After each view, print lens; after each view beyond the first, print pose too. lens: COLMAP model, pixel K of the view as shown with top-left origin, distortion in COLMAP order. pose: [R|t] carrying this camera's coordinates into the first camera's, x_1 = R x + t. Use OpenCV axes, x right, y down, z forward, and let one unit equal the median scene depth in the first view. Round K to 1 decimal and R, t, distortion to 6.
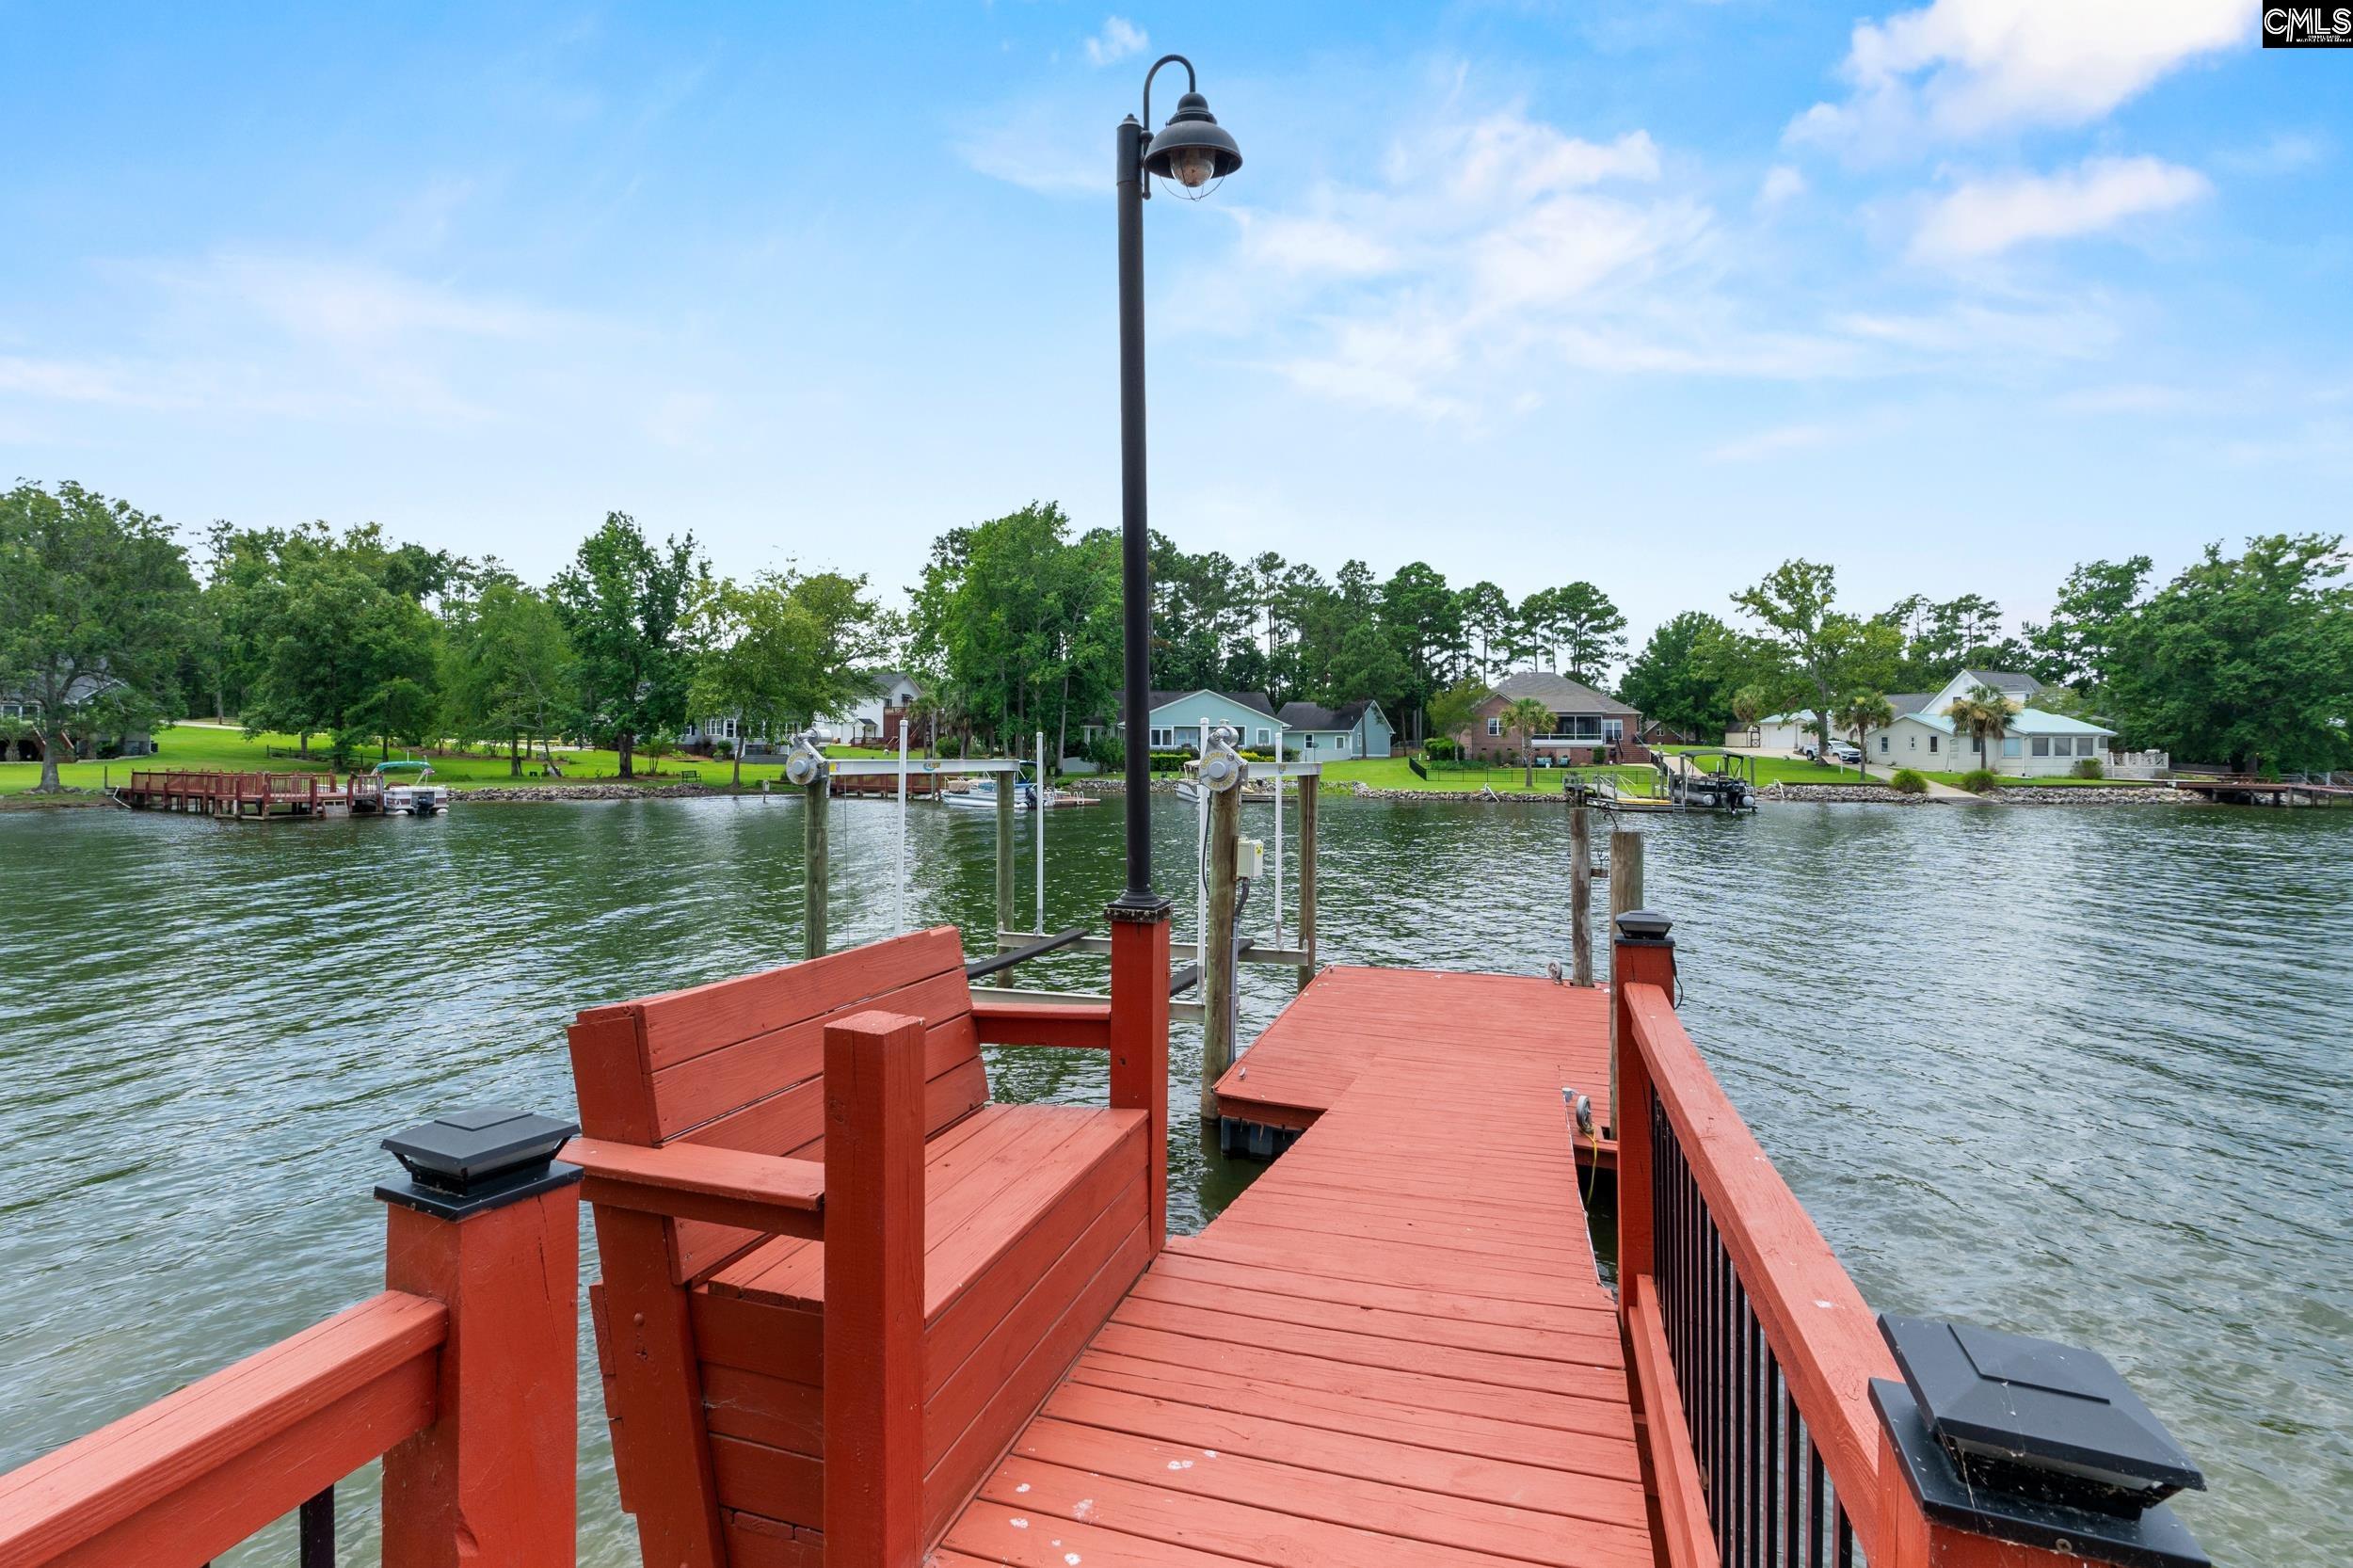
lens RADIAL K [[1098.4, 0, 1171.4], [0, 1098.4, 730.6], [0, 0, 1]] dist [-0.002125, -0.001190]
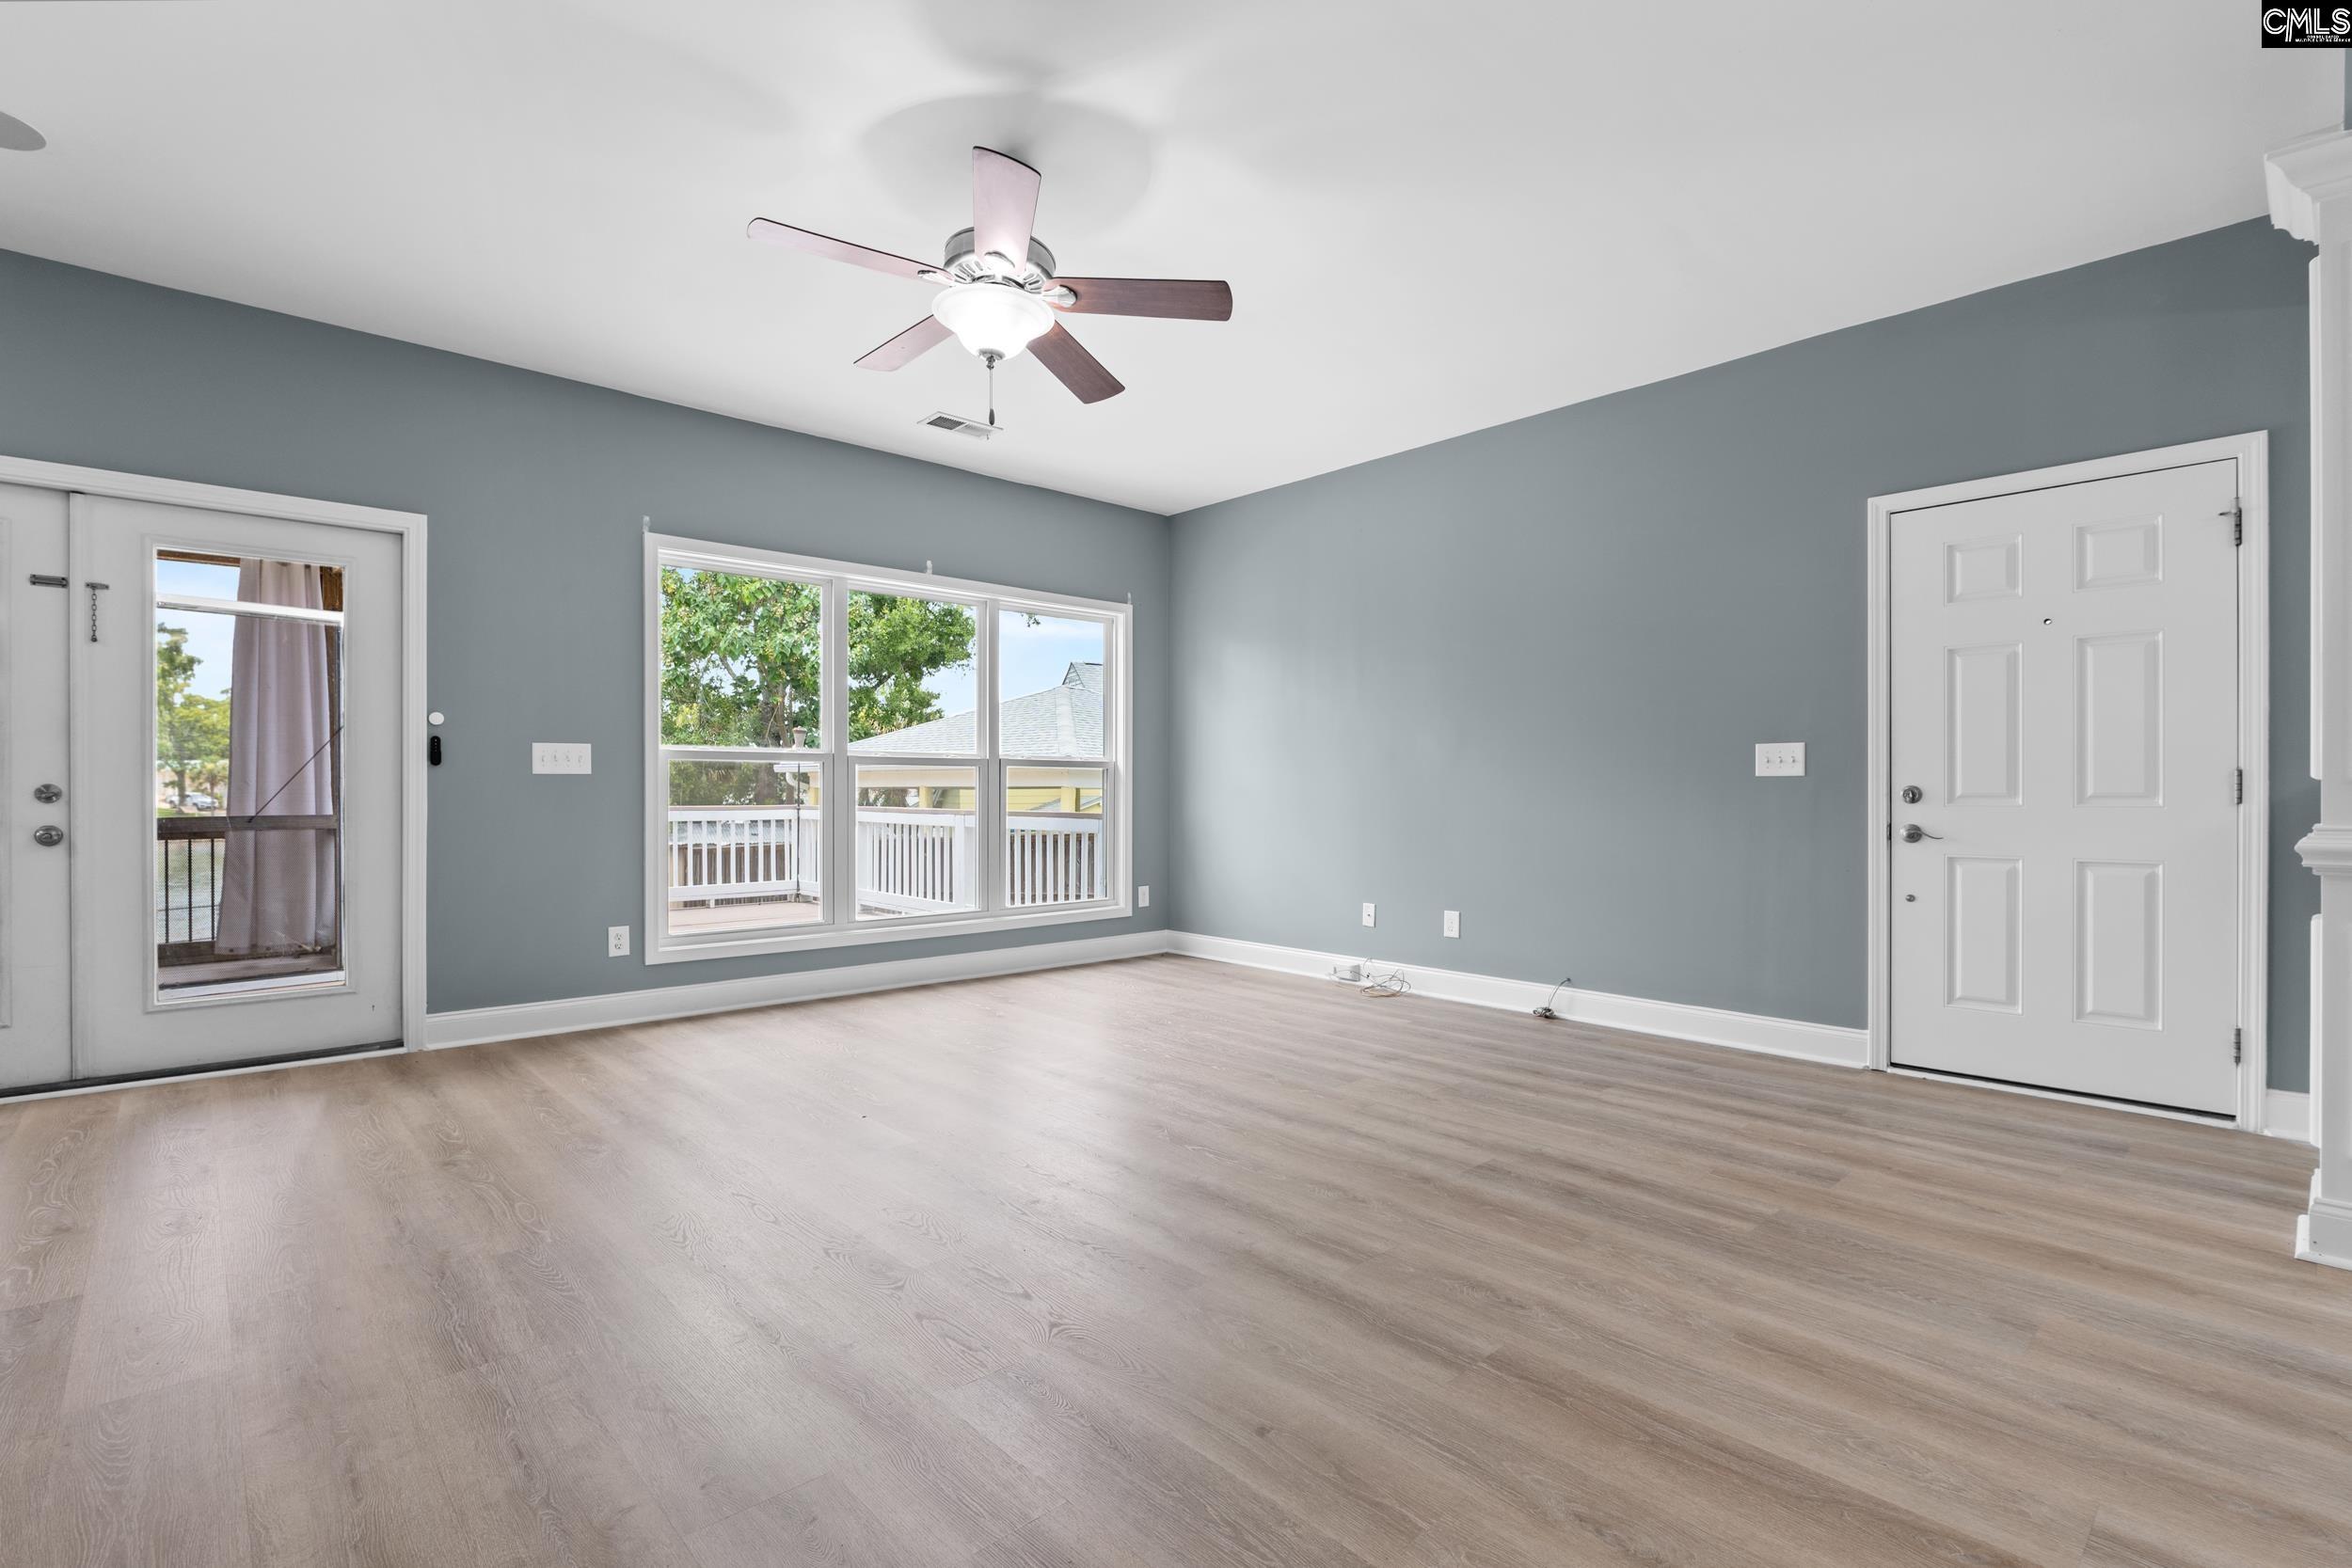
lens RADIAL K [[1076.1, 0, 1169.8], [0, 1076.1, 791.2], [0, 0, 1]] dist [-0.008944, -0.001502]
pose [[0.309886, -0.001748, 0.950772, -0.230324], [-0.028132, 0.999544, 0.011006, -0.039732], [-0.950357, -0.030158, 0.309696, -0.478415]]
